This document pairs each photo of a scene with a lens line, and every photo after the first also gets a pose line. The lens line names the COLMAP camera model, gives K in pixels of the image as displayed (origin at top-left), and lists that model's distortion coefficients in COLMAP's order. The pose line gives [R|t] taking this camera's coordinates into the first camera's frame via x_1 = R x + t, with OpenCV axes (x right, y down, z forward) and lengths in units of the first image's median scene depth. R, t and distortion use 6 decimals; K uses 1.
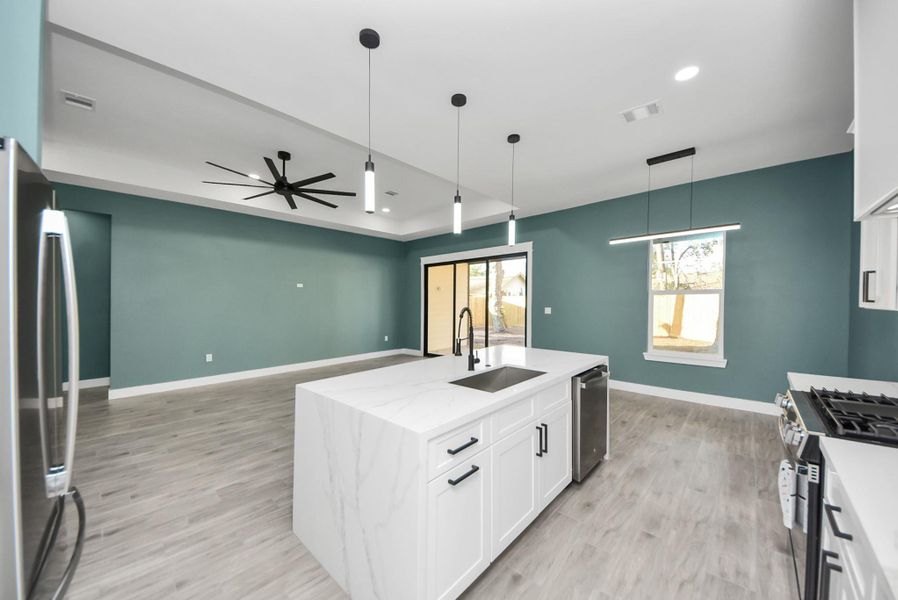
lens RADIAL K [[324.2, 0, 462.2], [0, 324.2, 300.4], [0, 0, 1]] dist [0.009517, -0.000191]
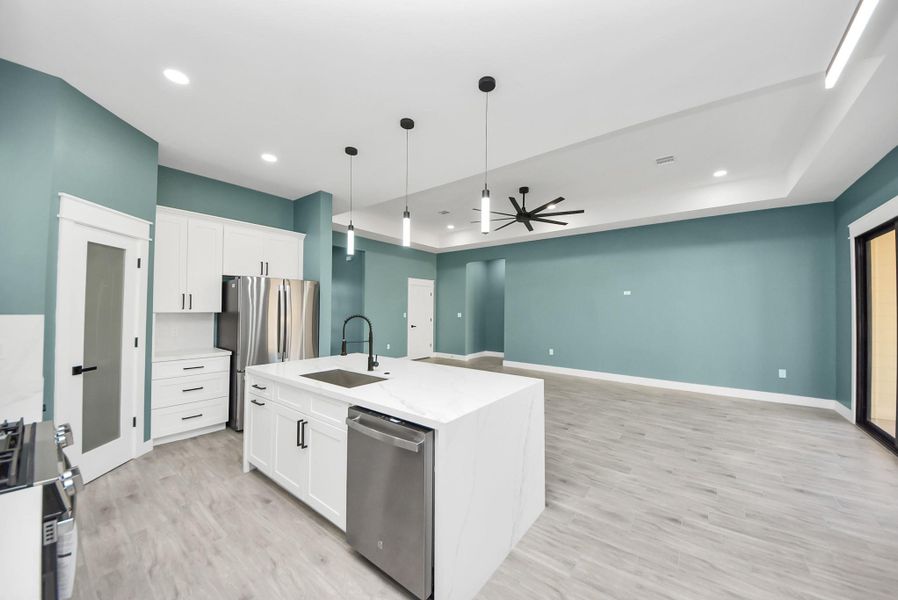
lens RADIAL K [[321.6, 0, 452.5], [0, 321.6, 301.7], [0, 0, 1]] dist [0.026082, -0.016849]
pose [[0.069013, -0.017965, -0.997454, 0.991880], [-0.002985, 0.999830, -0.018215, -0.004307], [0.997611, 0.004234, 0.068947, 1.016163]]
